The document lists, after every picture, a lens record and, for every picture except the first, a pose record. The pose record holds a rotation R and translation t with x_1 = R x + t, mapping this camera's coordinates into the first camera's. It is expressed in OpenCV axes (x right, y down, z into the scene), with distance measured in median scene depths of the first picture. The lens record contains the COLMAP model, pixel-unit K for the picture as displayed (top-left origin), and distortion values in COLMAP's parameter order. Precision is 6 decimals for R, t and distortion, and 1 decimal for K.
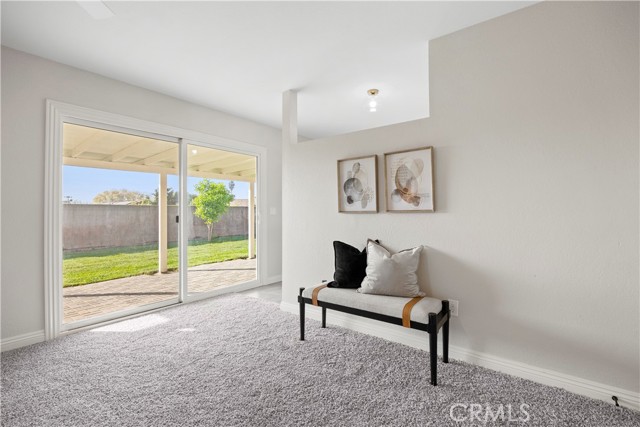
lens RADIAL K [[293.8, 0, 317.0], [0, 293.8, 210.6], [0, 0, 1]] dist [-0.000901, -0.001630]
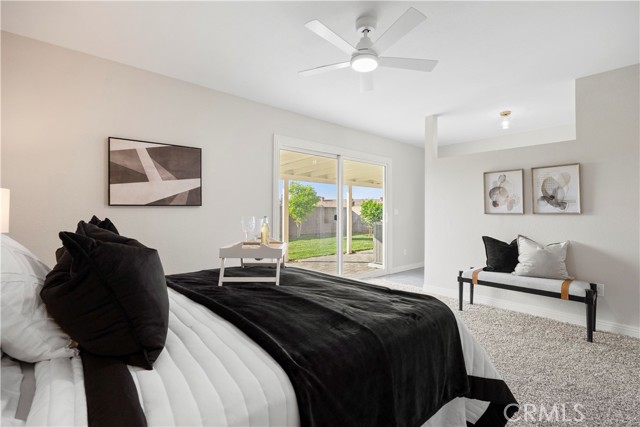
lens RADIAL K [[293.8, 0, 322.6], [0, 293.8, 210.1], [0, 0, 1]] dist [-0.000901, -0.001630]
pose [[0.982499, 0.007401, -0.186122, -0.410422], [-0.007778, 0.999969, -0.001294, -0.003072], [0.186107, 0.002719, 0.982526, -0.404036]]
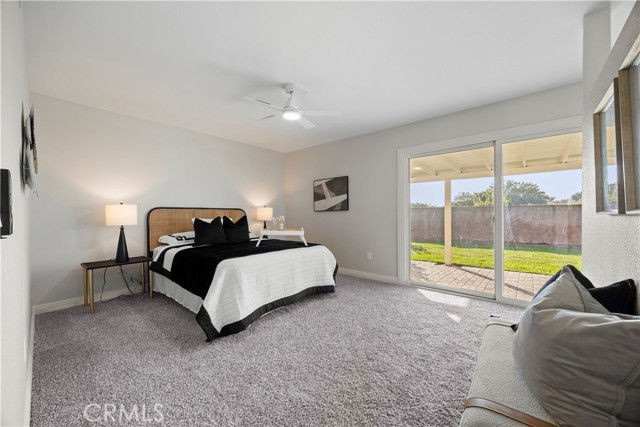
lens RADIAL K [[247.0, 0, 324.1], [0, 247.0, 215.4], [0, 0, 1]] dist [0.002489, 0.000095]
pose [[-0.044807, 0.008692, -0.998958, 0.607016], [0.010343, 0.999913, 0.008236, 0.003678], [0.998942, -0.009963, -0.044893, 0.619968]]
